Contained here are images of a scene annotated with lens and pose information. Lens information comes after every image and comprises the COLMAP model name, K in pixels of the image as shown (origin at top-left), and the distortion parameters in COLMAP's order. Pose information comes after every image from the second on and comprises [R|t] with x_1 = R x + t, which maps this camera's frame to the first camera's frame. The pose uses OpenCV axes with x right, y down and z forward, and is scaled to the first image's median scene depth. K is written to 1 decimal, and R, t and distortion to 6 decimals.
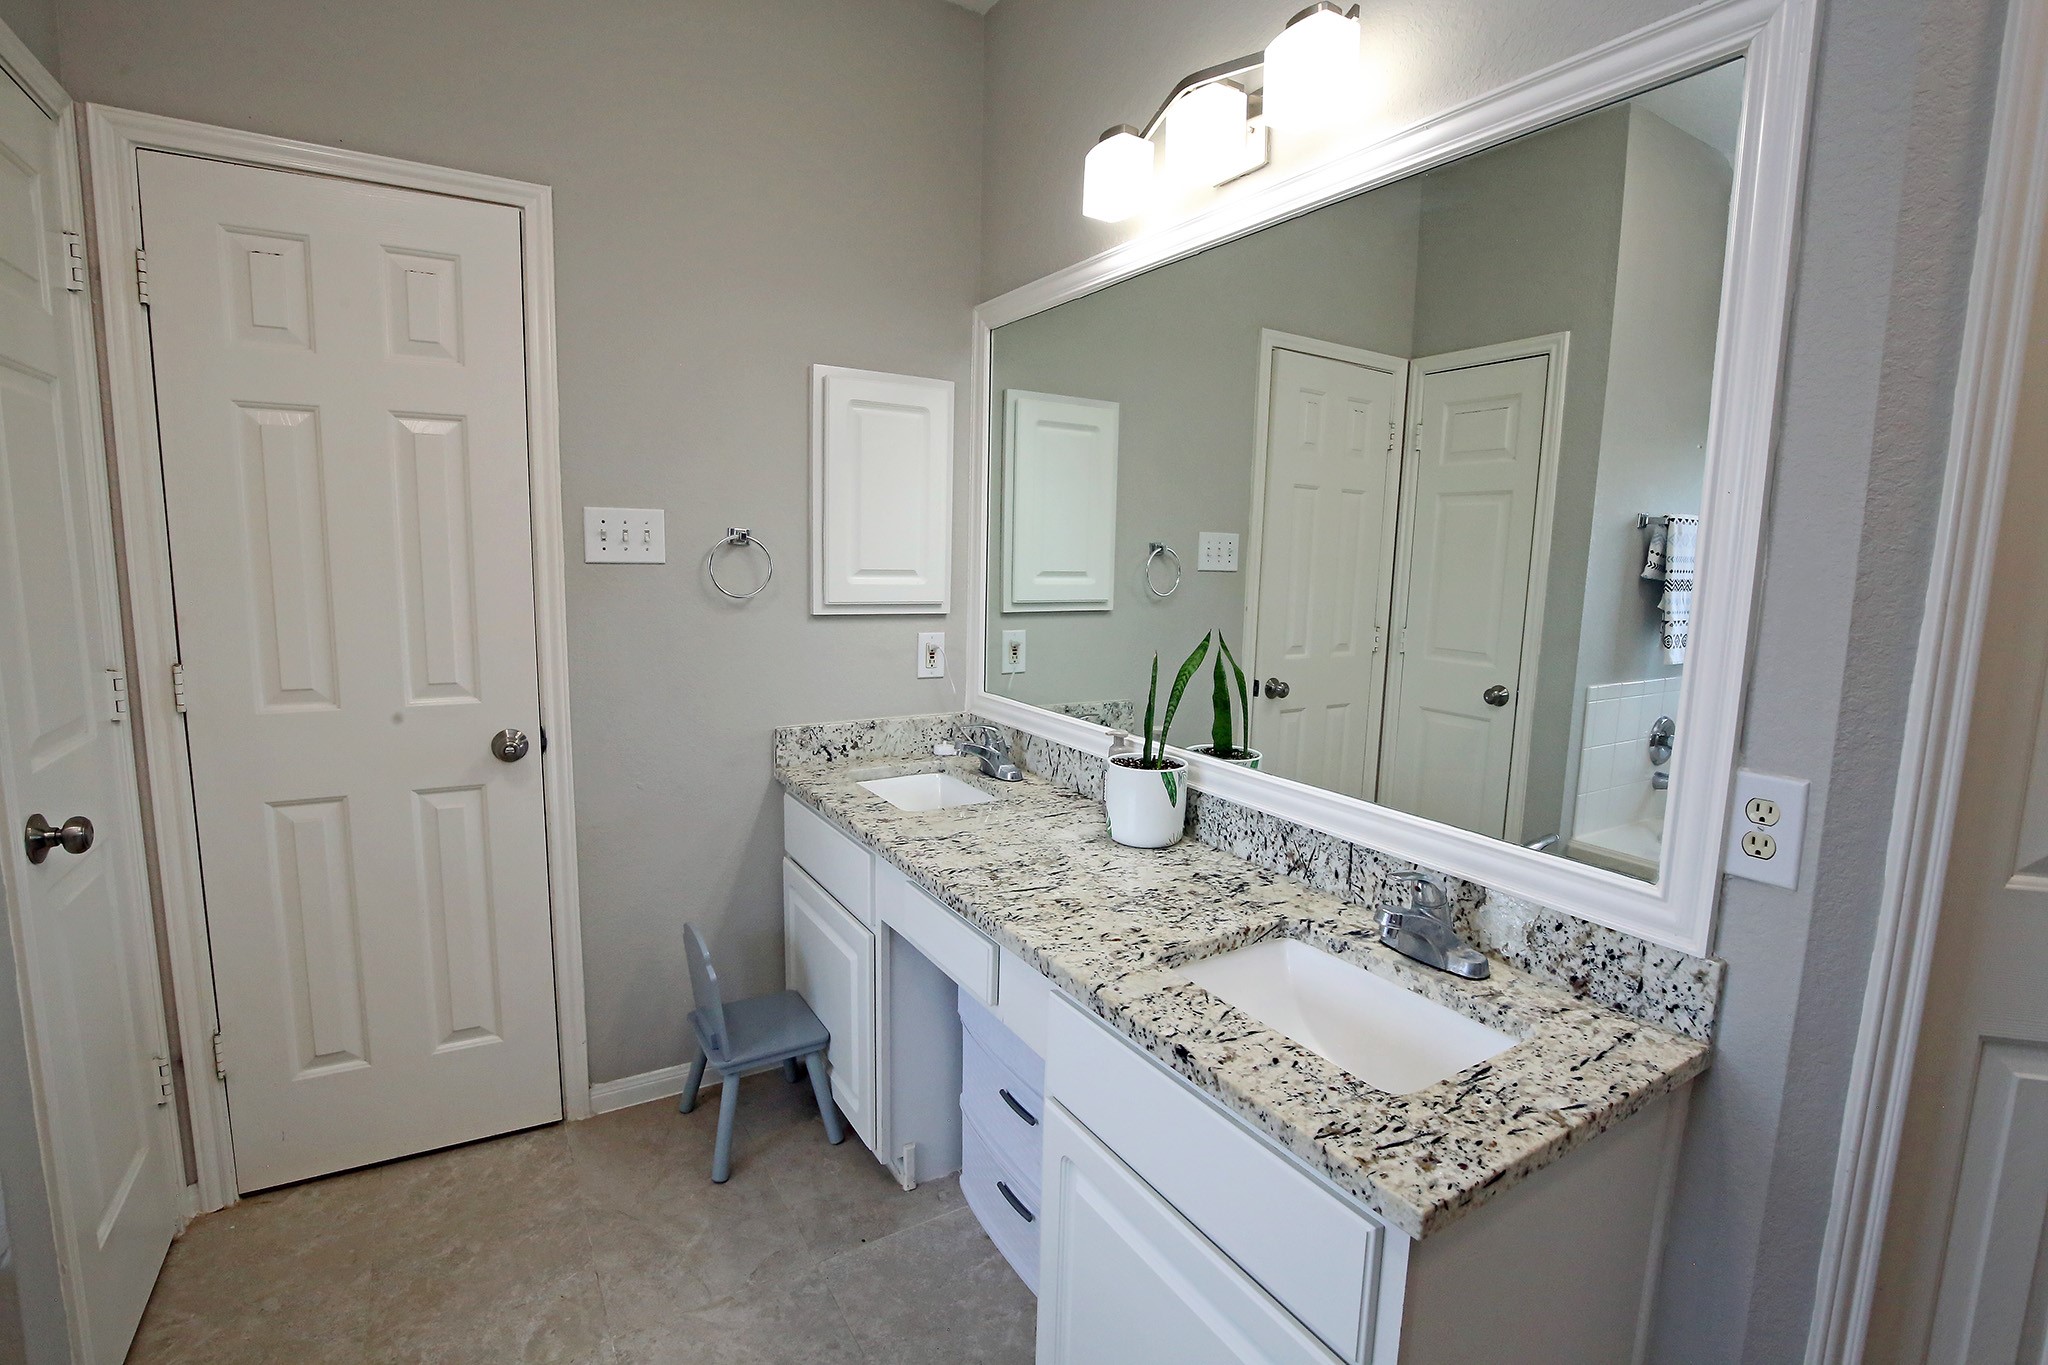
lens RADIAL K [[935.6, 0, 1028.2], [0, 935.6, 676.2], [0, 0, 1]] dist [-0.034764, 0.004971]
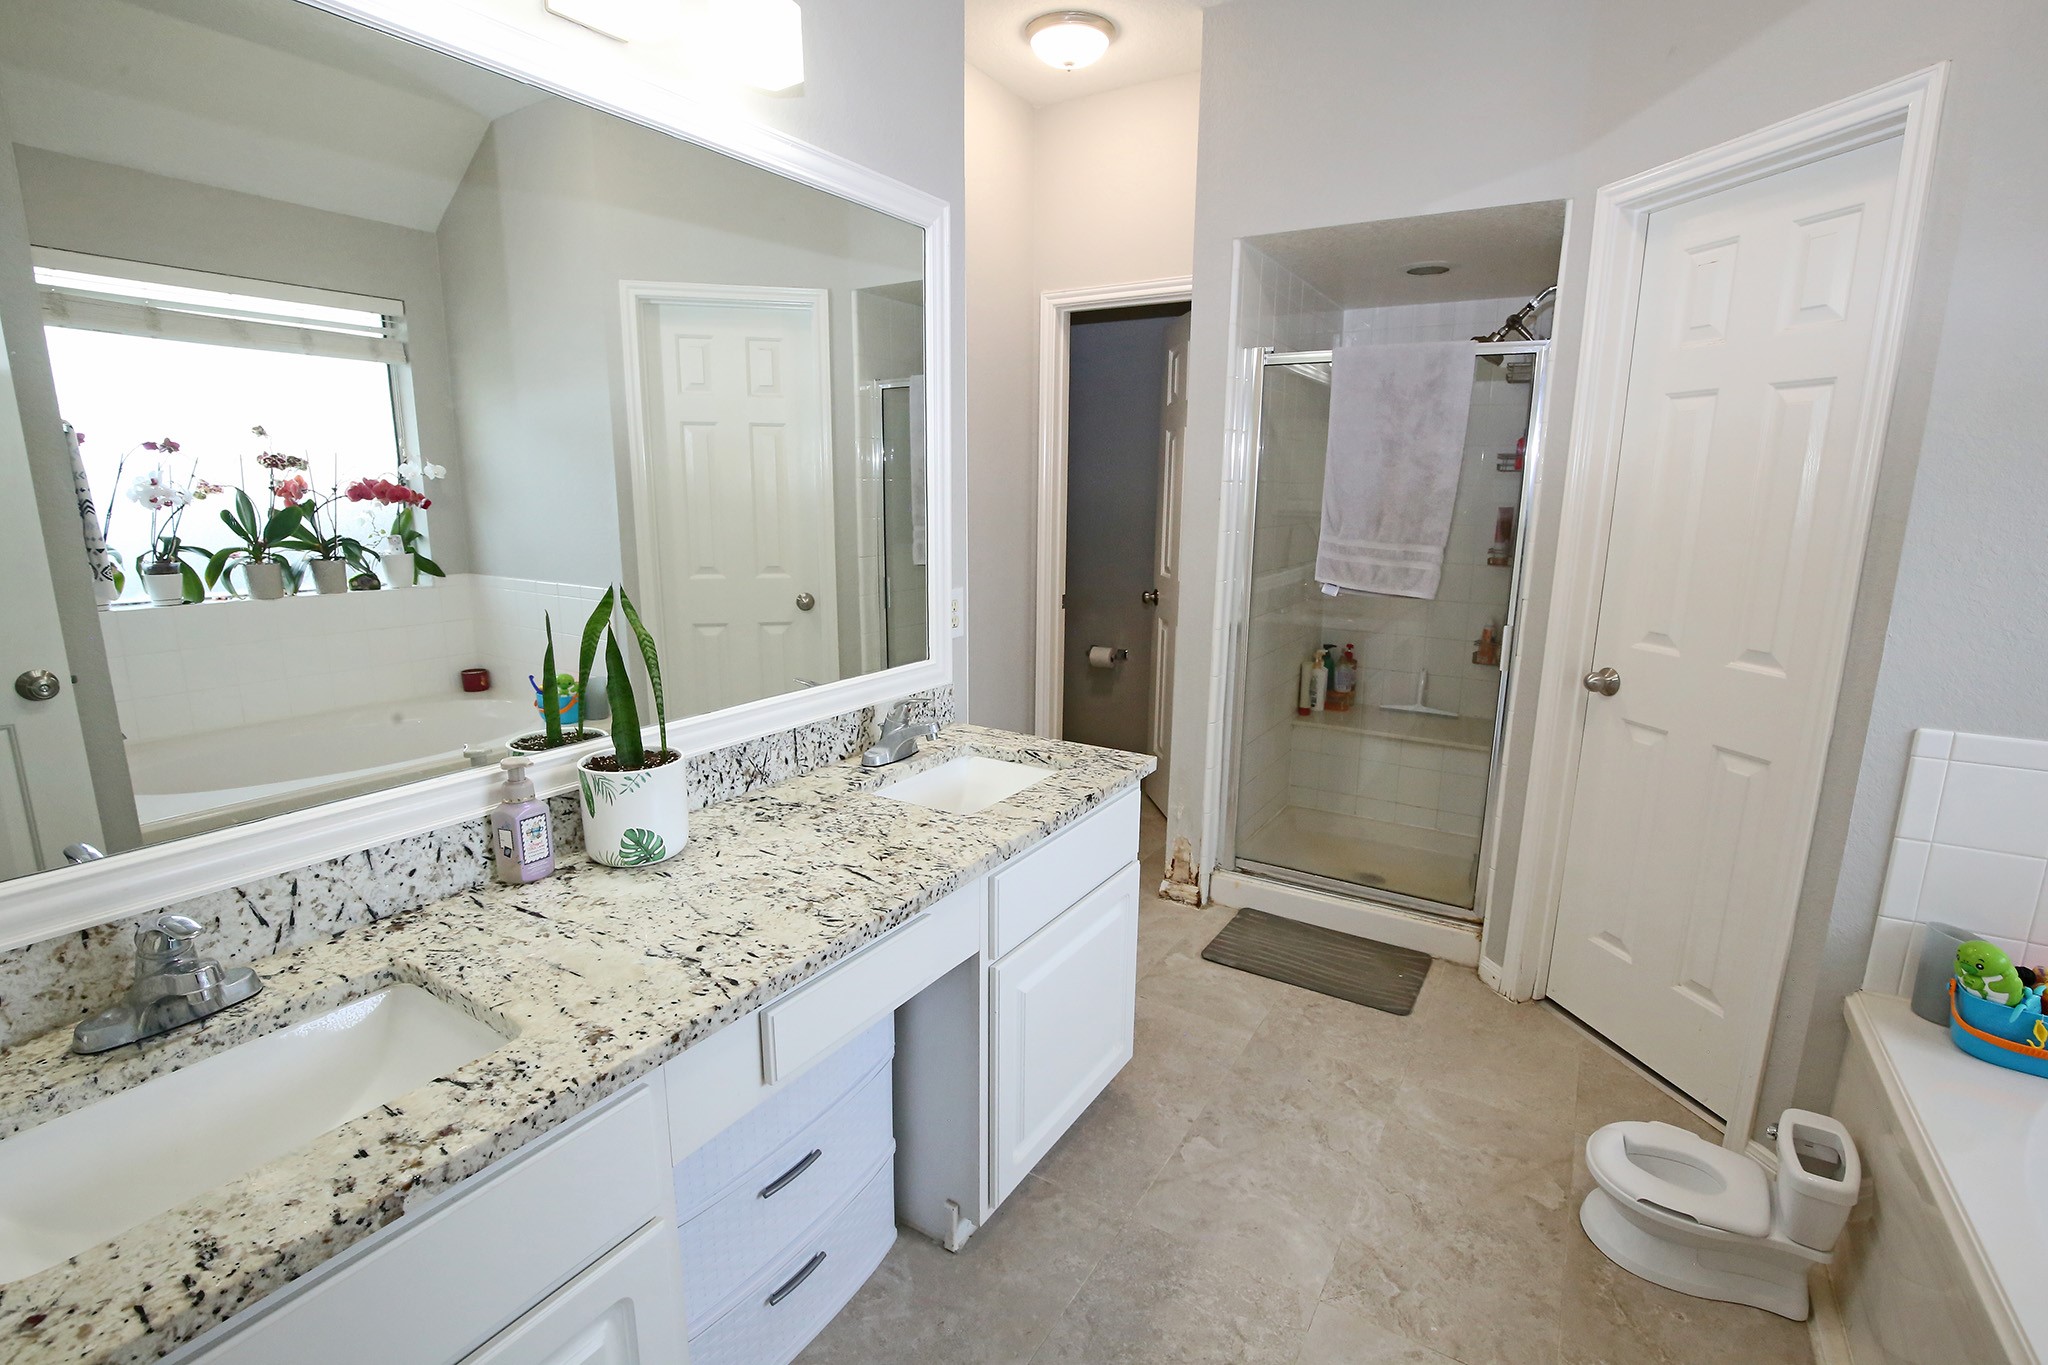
lens RADIAL K [[935.6, 0, 1022.2], [0, 935.6, 685.5], [0, 0, 1]] dist [-0.034764, 0.004971]
pose [[-0.438851, -0.217074, 0.871945, -0.714150], [0.096866, 0.953297, 0.286079, -0.167005], [-0.893323, 0.210008, -0.397329, 1.026211]]
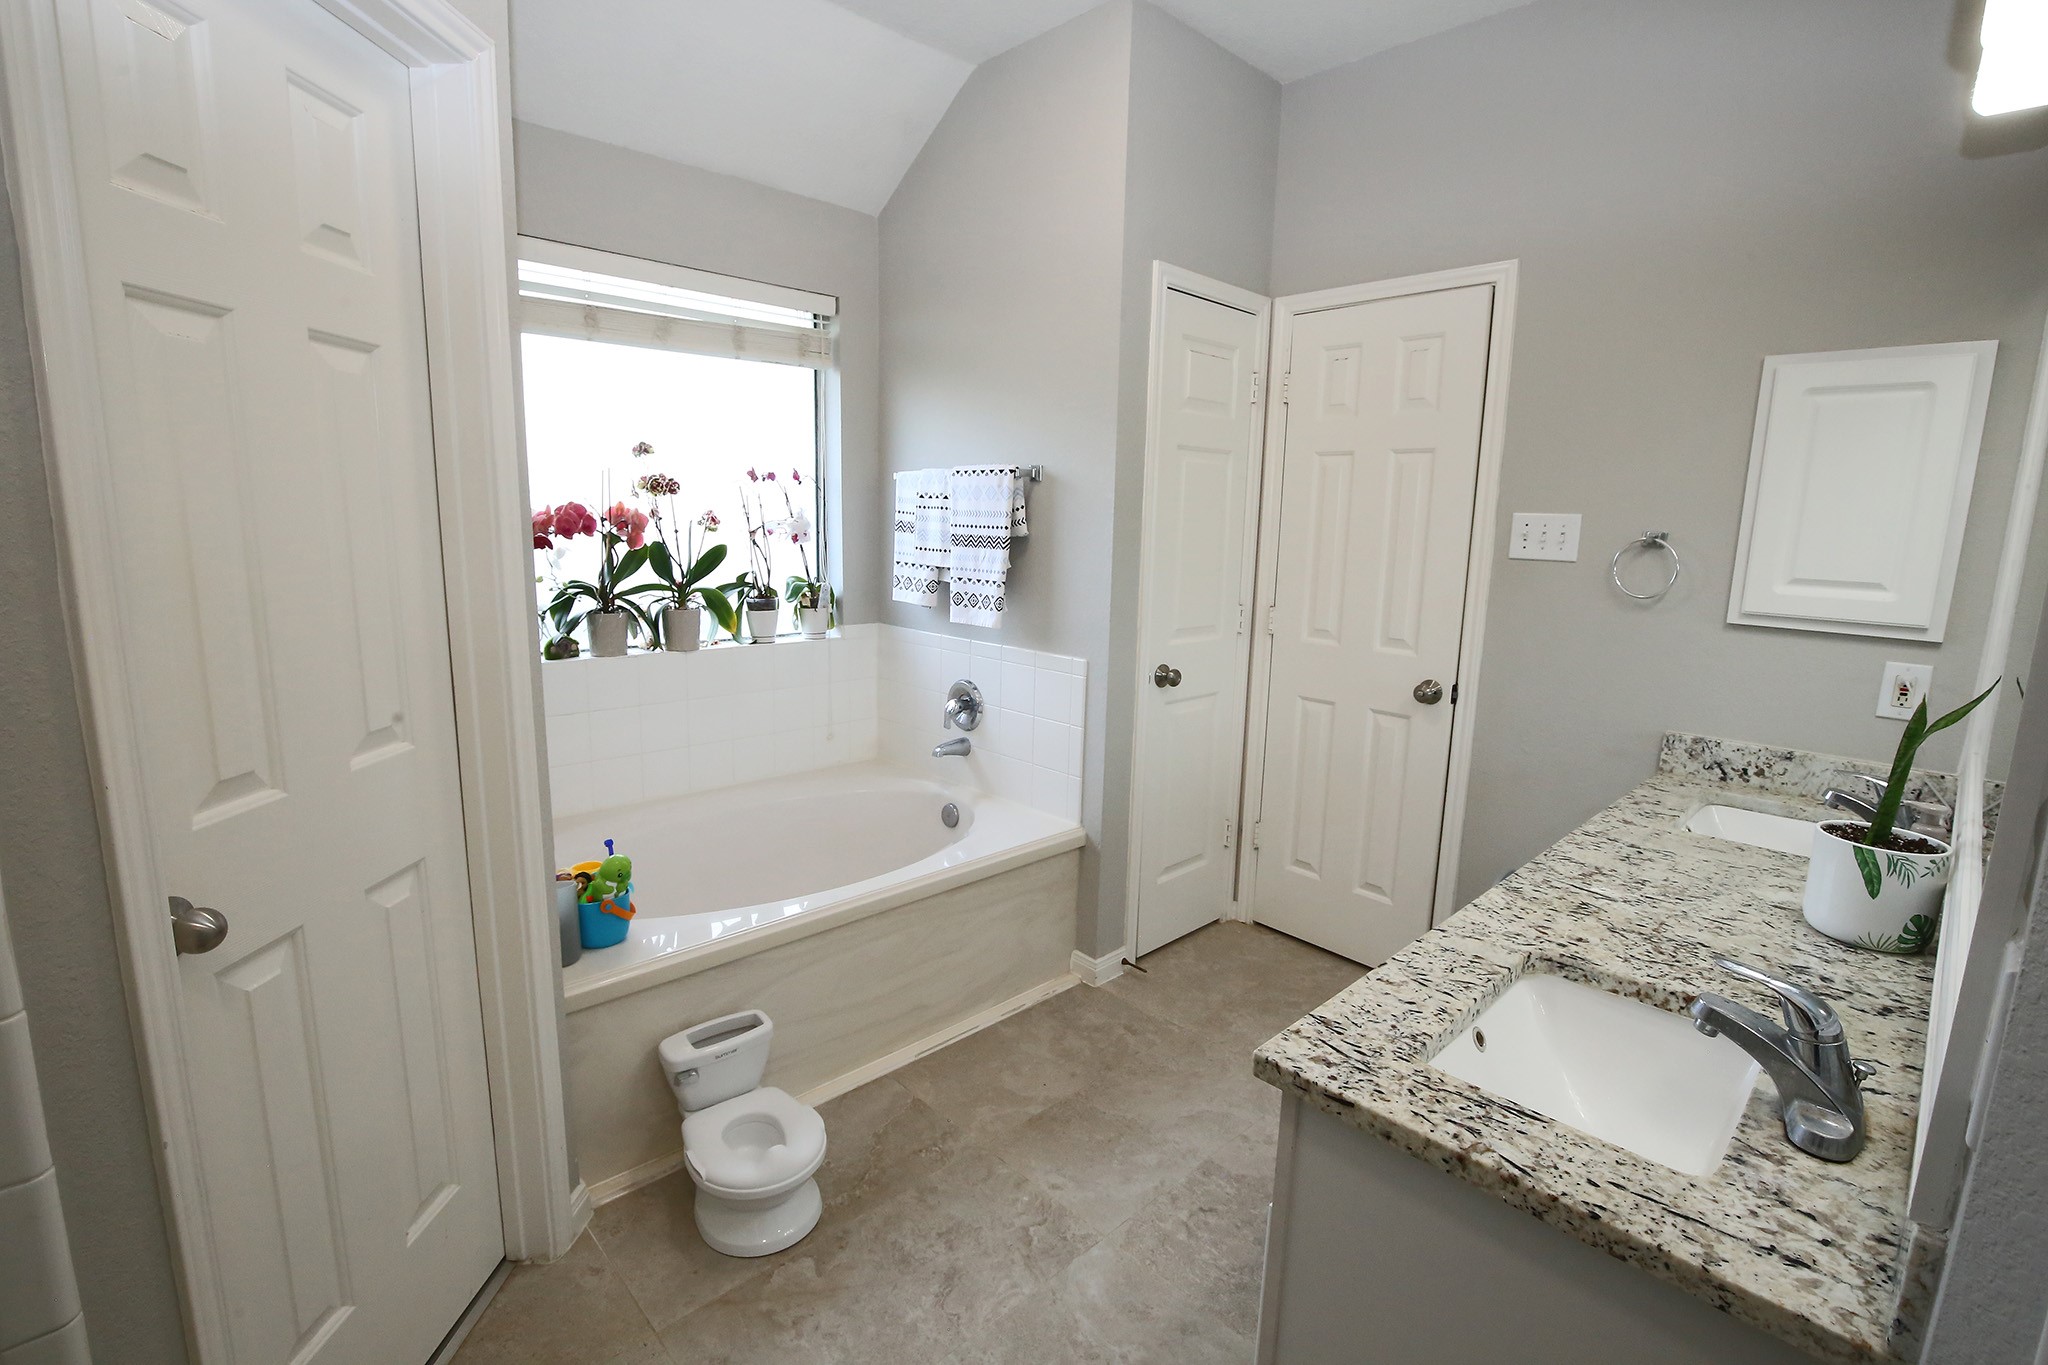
lens RADIAL K [[935.6, 0, 1035.8], [0, 935.6, 675.0], [0, 0, 1]] dist [-0.034764, 0.004971]
pose [[0.218979, 0.146683, -0.964641, 0.690032], [-0.149882, 0.981959, 0.115292, -0.021440], [0.964149, 0.119335, 0.237013, 0.143971]]
